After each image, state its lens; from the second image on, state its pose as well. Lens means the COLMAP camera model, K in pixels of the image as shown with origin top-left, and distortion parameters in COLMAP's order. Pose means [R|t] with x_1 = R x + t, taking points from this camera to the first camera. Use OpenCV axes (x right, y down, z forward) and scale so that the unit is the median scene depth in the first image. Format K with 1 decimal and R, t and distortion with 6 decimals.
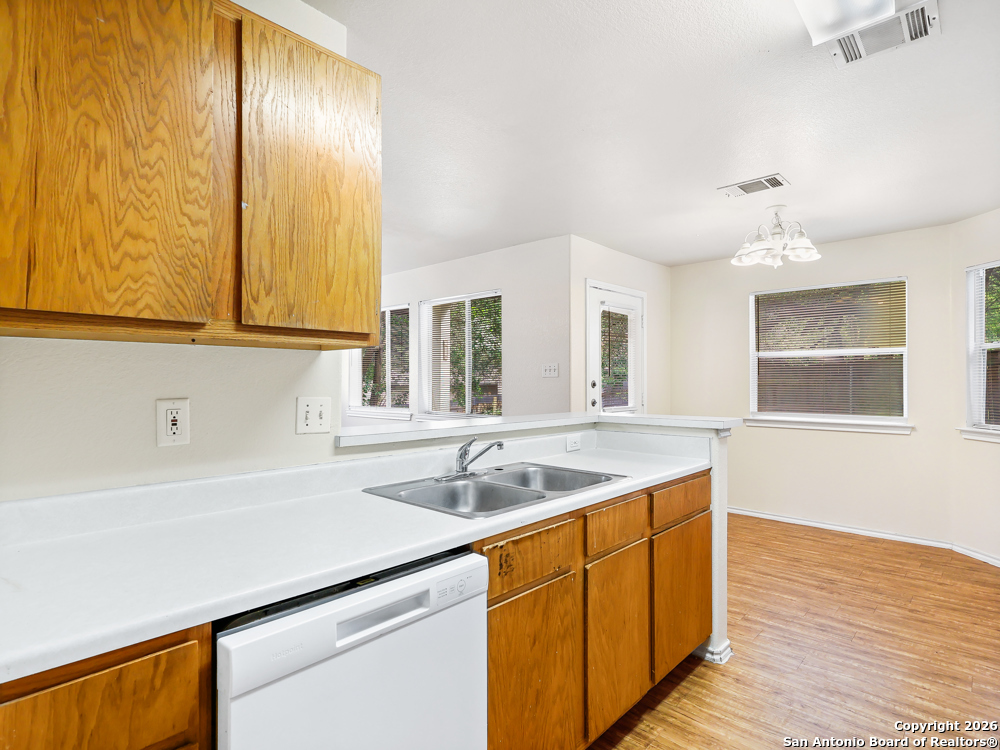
lens RADIAL K [[529.6, 0, 499.7], [0, 529.6, 375.3], [0, 0, 1]] dist [0.001766, 0.001488]
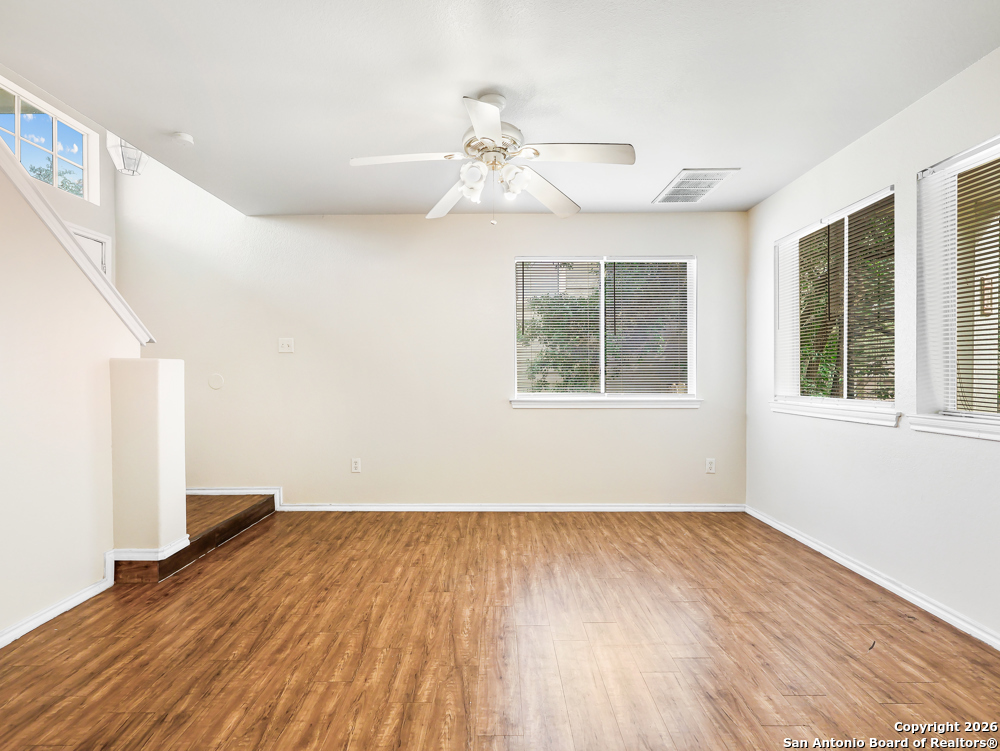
lens RADIAL K [[529.6, 0, 493.8], [0, 529.6, 374.3], [0, 0, 1]] dist [0.001766, 0.001488]
pose [[0.675402, -0.003824, -0.737440, -0.105170], [0.012595, 0.999901, 0.006351, 0.050722], [0.737342, -0.013577, 0.675383, 0.685990]]
